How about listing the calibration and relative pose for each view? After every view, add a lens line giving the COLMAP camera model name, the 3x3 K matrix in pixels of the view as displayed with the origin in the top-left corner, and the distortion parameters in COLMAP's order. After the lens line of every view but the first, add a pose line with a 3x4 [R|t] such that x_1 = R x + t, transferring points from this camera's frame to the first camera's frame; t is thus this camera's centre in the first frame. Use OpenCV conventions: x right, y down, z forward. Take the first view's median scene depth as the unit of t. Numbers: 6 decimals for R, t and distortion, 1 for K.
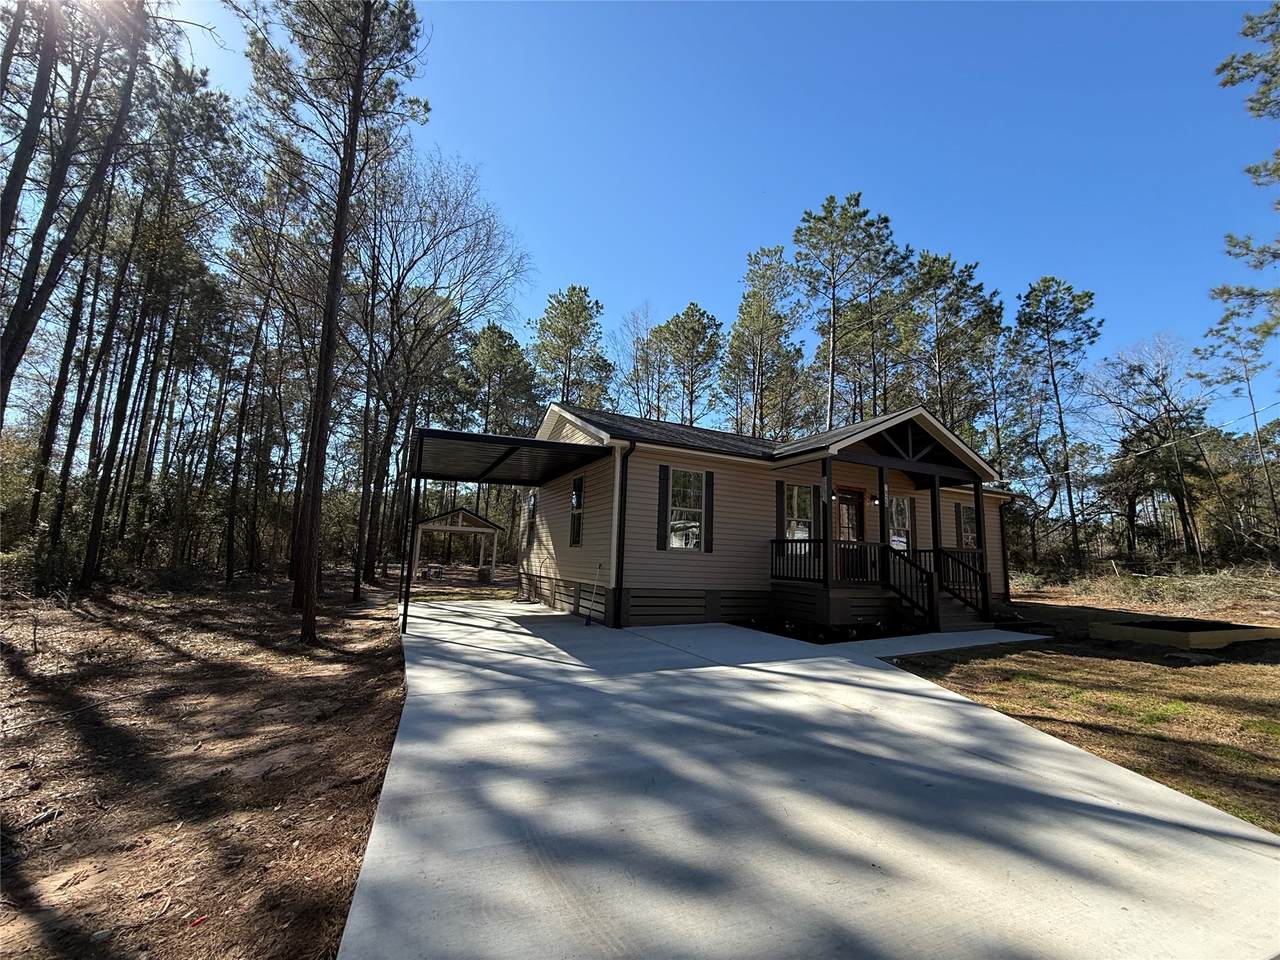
lens RADIAL K [[510.8, 0, 640.0], [0, 510.8, 480.0], [0, 0, 1]] dist [0.000452, -0.000013]
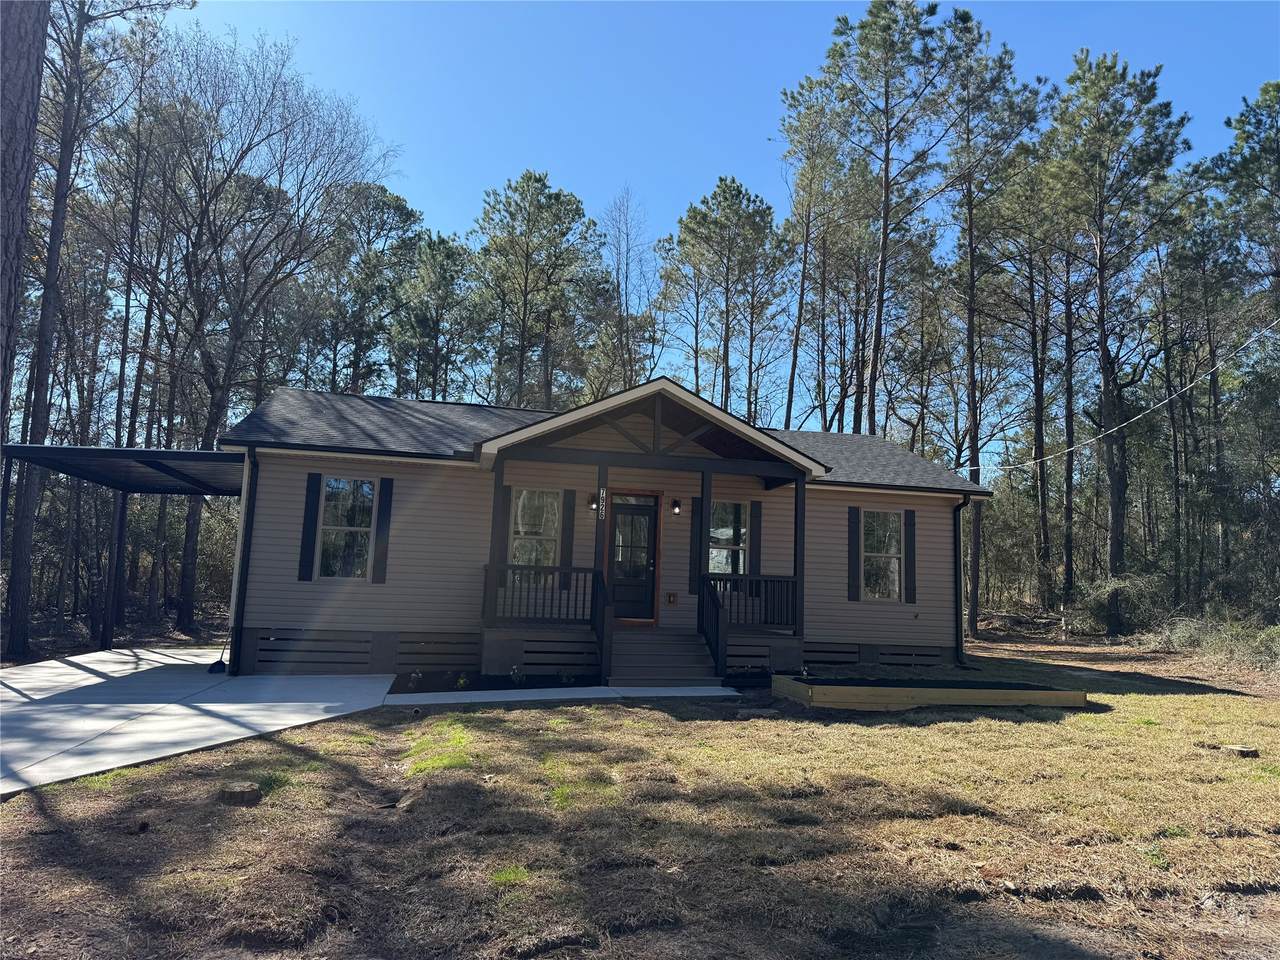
lens RADIAL K [[919.2, 0, 640.0], [0, 919.2, 480.0], [0, 0, 1]] dist [0.024929, 0.000828]
pose [[0.978943, -0.034968, -0.201116, 0.313374], [0.036276, 0.999338, 0.002821, -0.001291], [0.200884, -0.010057, 0.979563, -0.108925]]
